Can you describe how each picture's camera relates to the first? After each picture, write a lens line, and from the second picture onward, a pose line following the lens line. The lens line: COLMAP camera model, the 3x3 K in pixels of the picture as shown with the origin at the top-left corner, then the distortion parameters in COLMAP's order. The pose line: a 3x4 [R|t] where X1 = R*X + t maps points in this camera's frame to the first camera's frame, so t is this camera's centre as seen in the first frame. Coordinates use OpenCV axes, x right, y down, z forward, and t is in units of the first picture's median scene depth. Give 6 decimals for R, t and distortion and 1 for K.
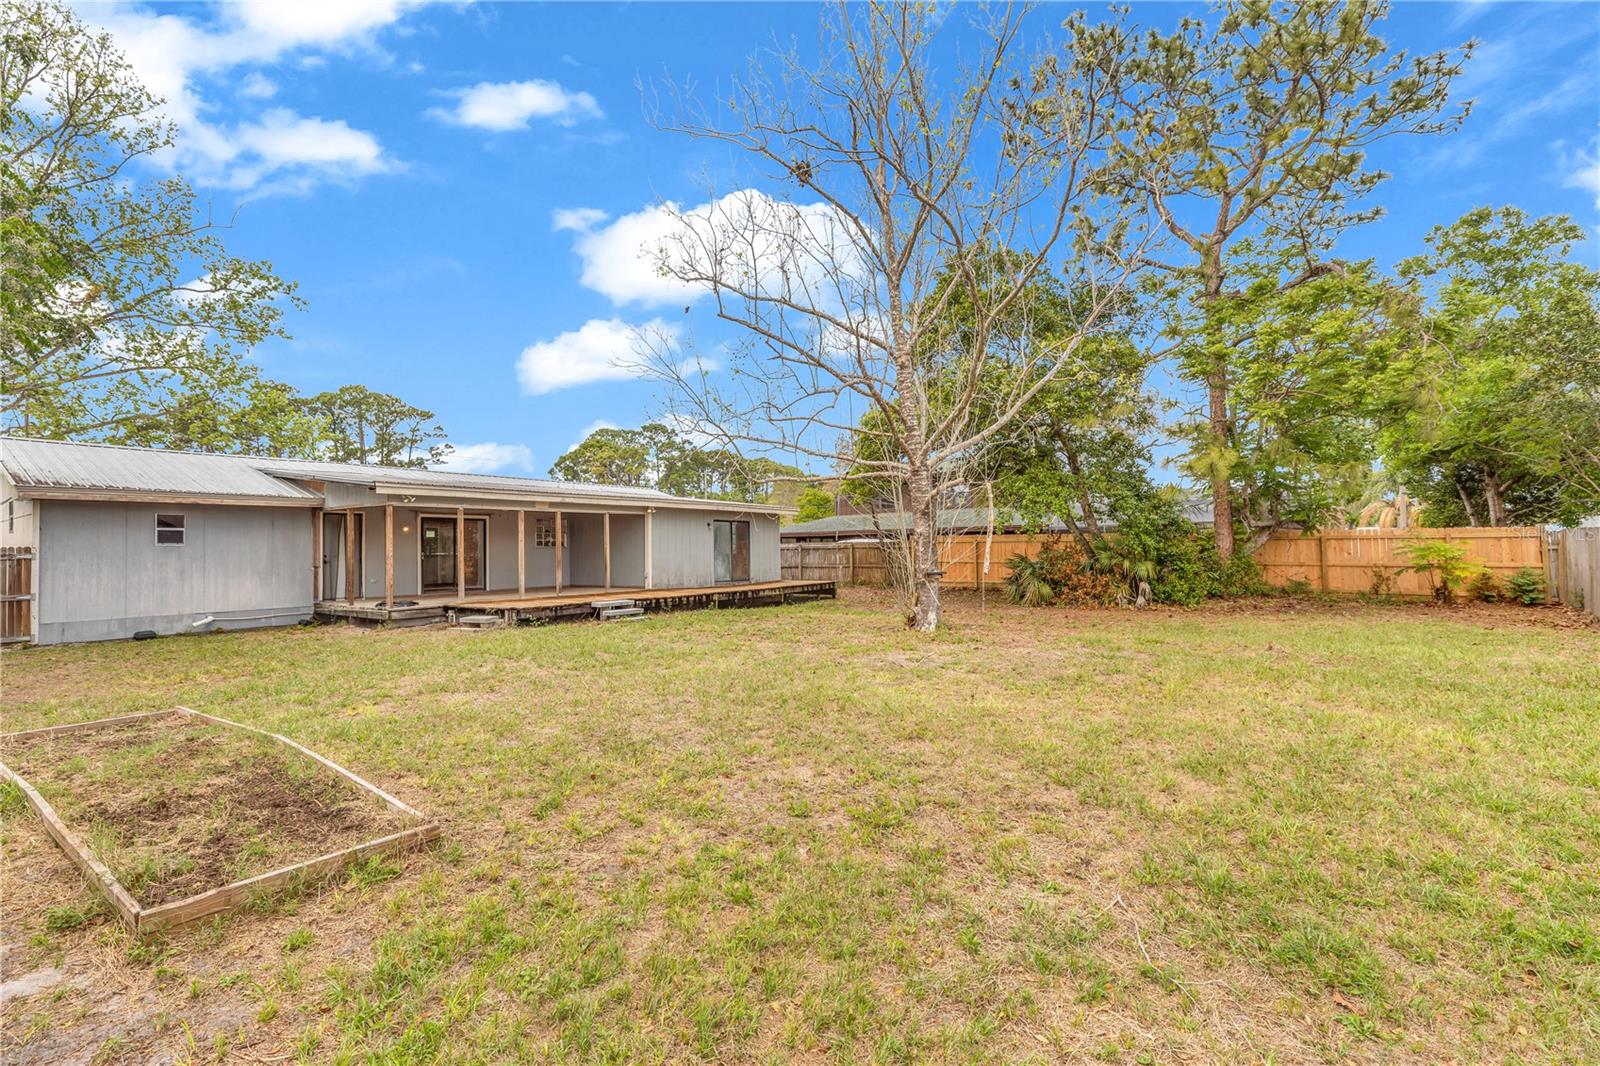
lens RADIAL K [[732.4, 0, 800.6], [0, 732.4, 537.8], [0, 0, 1]] dist [0.001307, 0.000250]
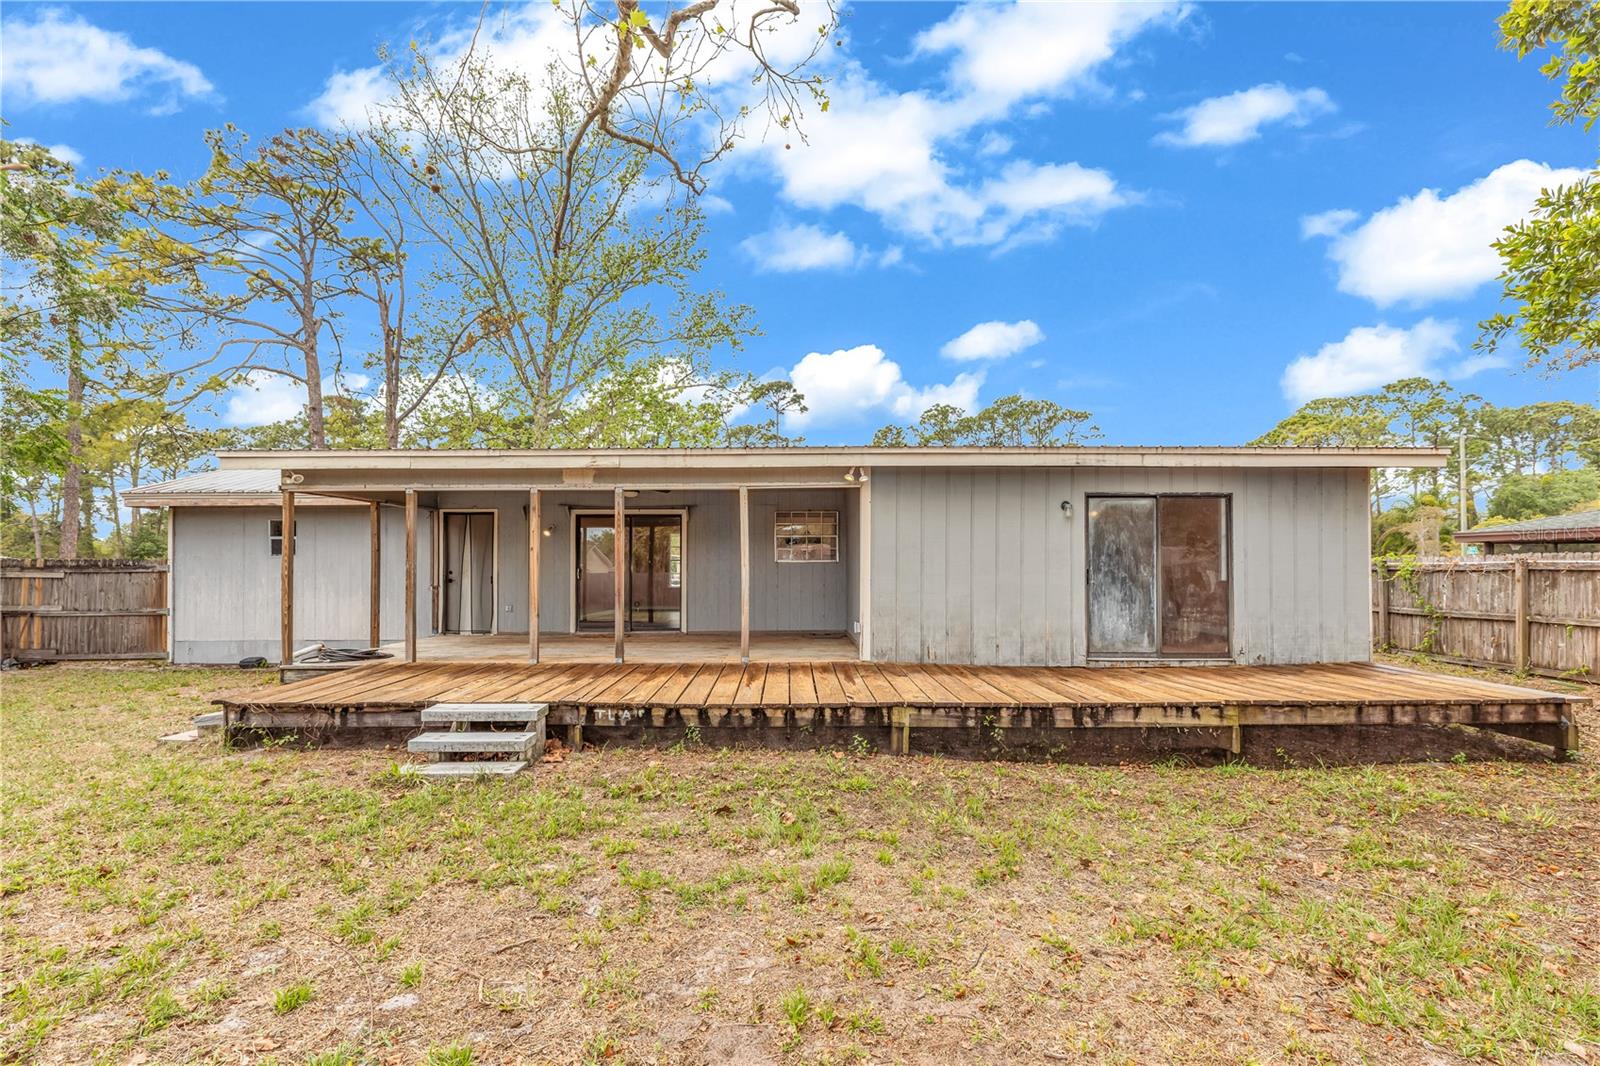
lens RADIAL K [[732.4, 0, 797.7], [0, 732.4, 542.4], [0, 0, 1]] dist [0.001307, 0.000250]
pose [[0.582060, -0.013696, -0.813030, 0.117250], [0.006198, 0.999904, -0.012407, 0.005563], [0.813122, 0.002182, 0.582089, 0.714625]]
